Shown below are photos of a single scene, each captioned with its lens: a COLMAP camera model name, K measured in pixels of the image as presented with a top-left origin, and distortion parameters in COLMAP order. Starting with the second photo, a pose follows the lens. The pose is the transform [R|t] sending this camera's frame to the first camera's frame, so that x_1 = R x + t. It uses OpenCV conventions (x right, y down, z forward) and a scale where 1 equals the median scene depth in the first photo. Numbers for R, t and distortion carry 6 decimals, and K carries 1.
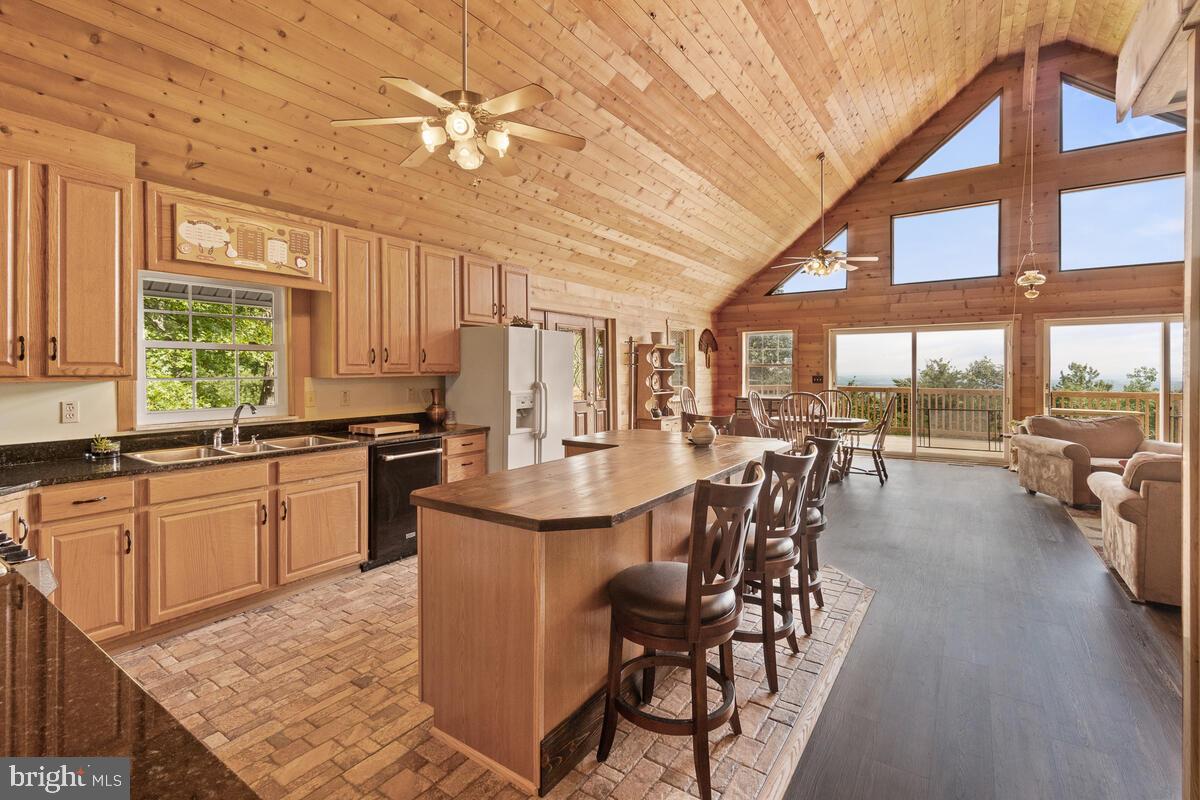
lens RADIAL K [[548.4, 0, 601.0], [0, 548.4, 368.5], [0, 0, 1]] dist [0.001063, 0.000244]
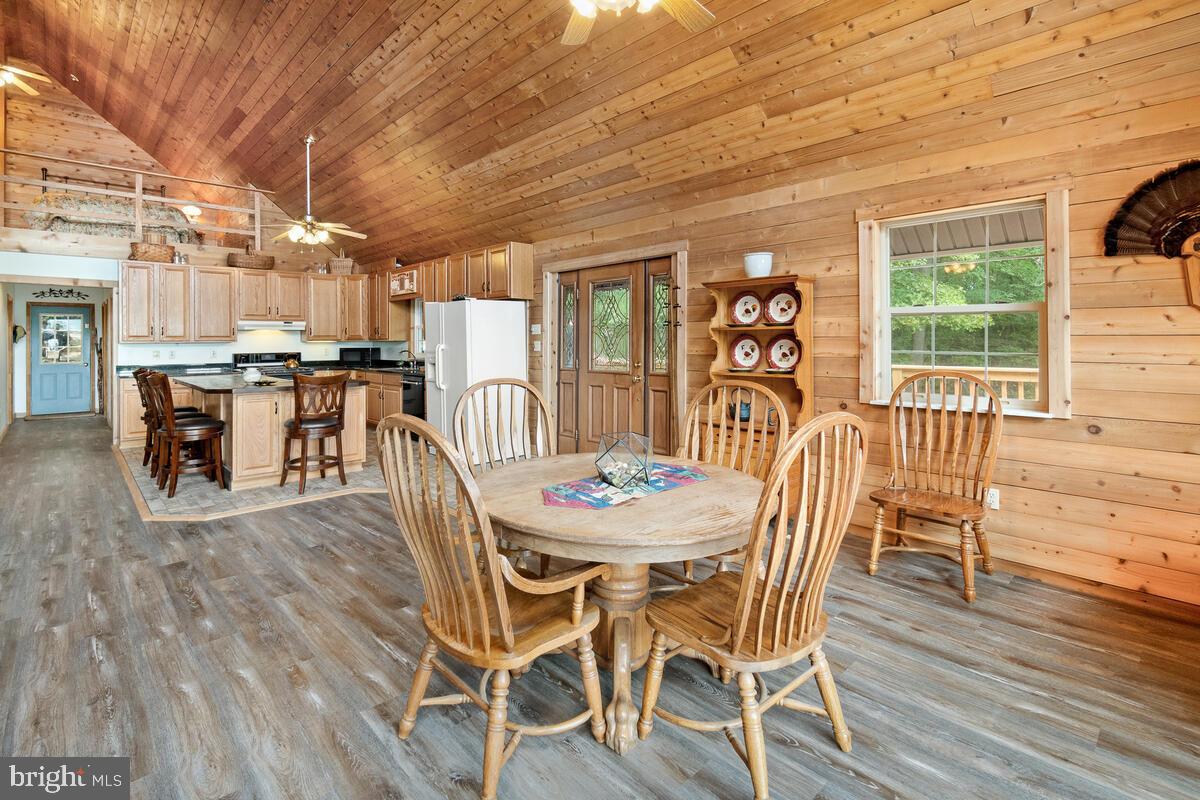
lens RADIAL K [[552.2, 0, 588.5], [0, 552.2, 341.9], [0, 0, 1]] dist [-0.000656, -0.000231]
pose [[-0.213617, 0.001233, -0.976917, 1.243967], [0.007677, 0.999970, -0.000417, 0.026624], [0.976887, -0.007589, -0.213620, 1.879225]]
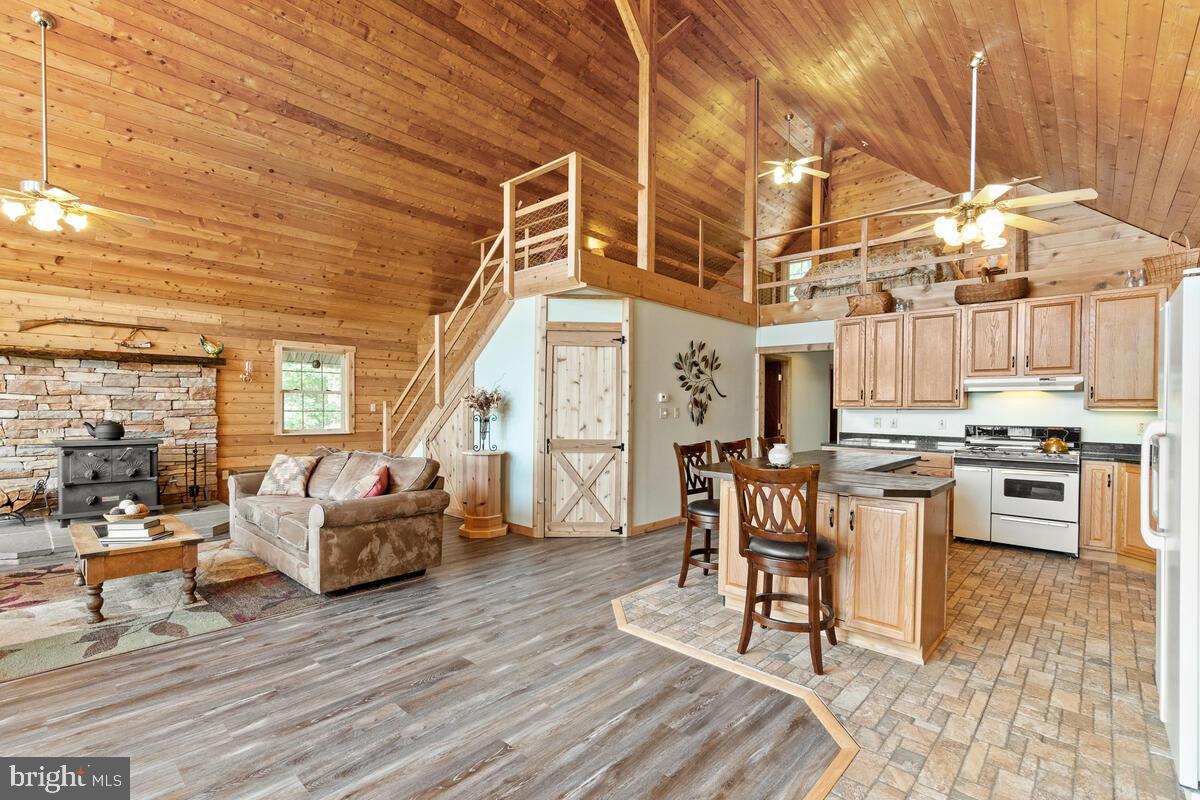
lens RADIAL K [[545.1, 0, 592.3], [0, 545.1, 413.2], [0, 0, 1]] dist [0.007684, -0.000760]
pose [[-0.988256, -0.012038, 0.152334, 0.326536], [-0.010312, 0.999873, 0.012114, 0.021221], [-0.152460, 0.010401, -0.988255, 1.770998]]
